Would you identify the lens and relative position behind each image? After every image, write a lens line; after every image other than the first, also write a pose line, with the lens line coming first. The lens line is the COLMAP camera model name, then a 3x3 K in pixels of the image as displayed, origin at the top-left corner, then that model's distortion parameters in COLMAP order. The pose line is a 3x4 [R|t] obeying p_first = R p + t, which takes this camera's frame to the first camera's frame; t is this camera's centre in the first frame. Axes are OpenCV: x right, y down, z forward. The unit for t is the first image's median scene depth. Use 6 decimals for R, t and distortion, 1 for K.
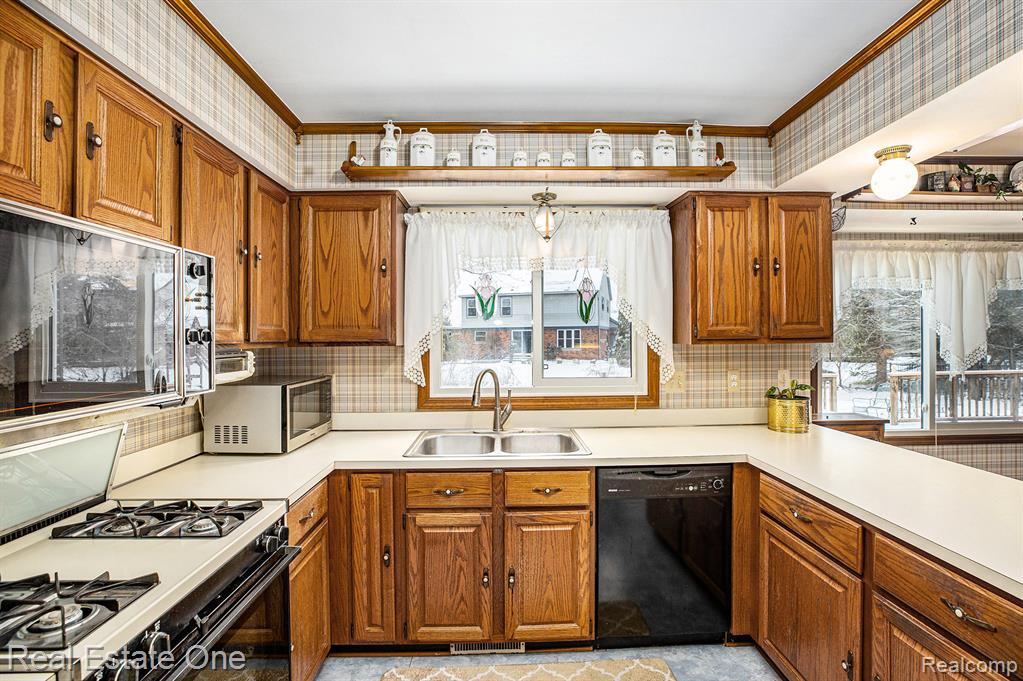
lens RADIAL K [[482.5, 0, 516.2], [0, 482.5, 338.5], [0, 0, 1]] dist [-0.042844, 0.020695]
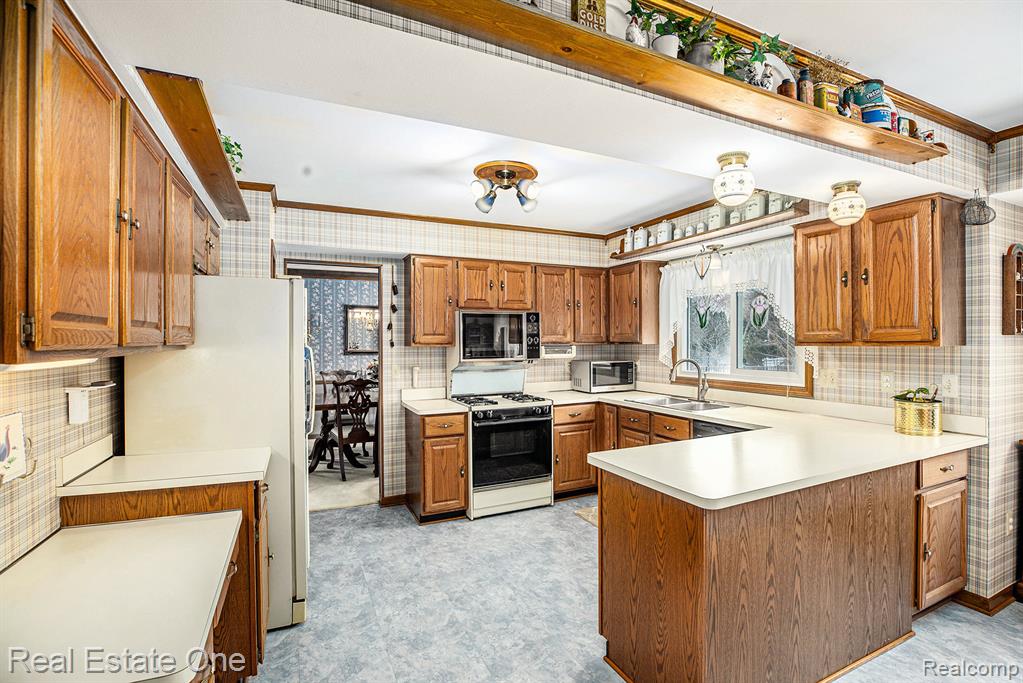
lens RADIAL K [[486.5, 0, 511.5], [0, 486.5, 341.5], [0, 0, 1]] dist [-0.005843, -0.000852]
pose [[0.407949, 0.006253, -0.912983, 1.295876], [-0.003255, 0.999980, 0.005394, -0.003336], [0.912999, 0.000771, 0.407962, -0.222700]]
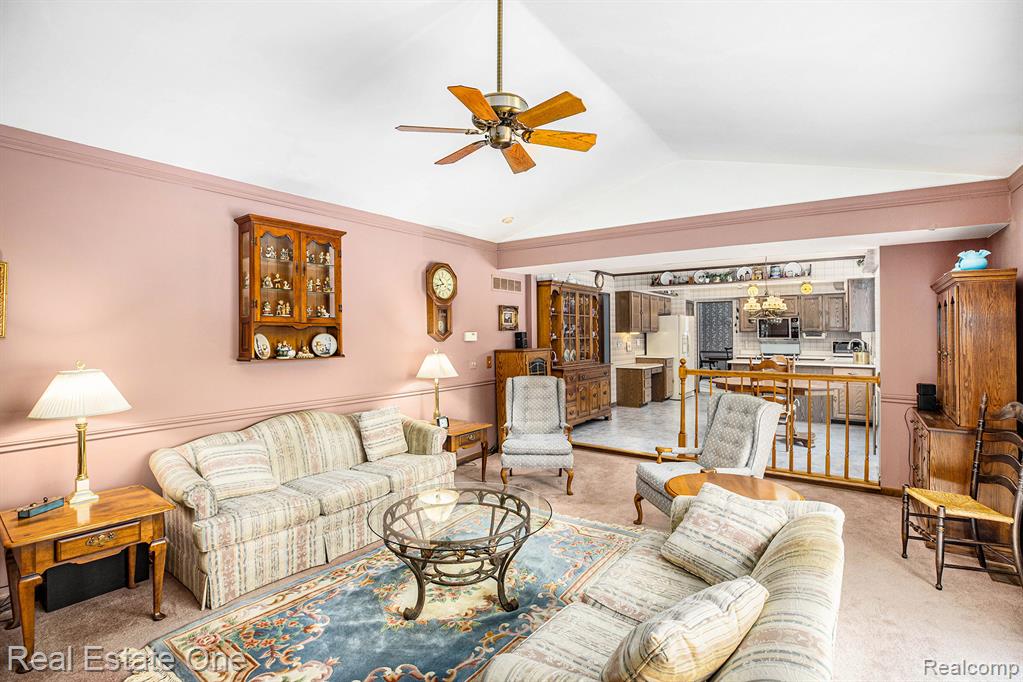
lens RADIAL K [[482.5, 0, 516.2], [0, 482.5, 339.0], [0, 0, 1]] dist [-0.042844, 0.020695]
pose [[-0.553326, 0.016228, -0.832807, 4.404231], [0.004907, 0.999856, 0.016223, -0.002309], [0.832950, 0.004890, -0.553326, 0.923087]]
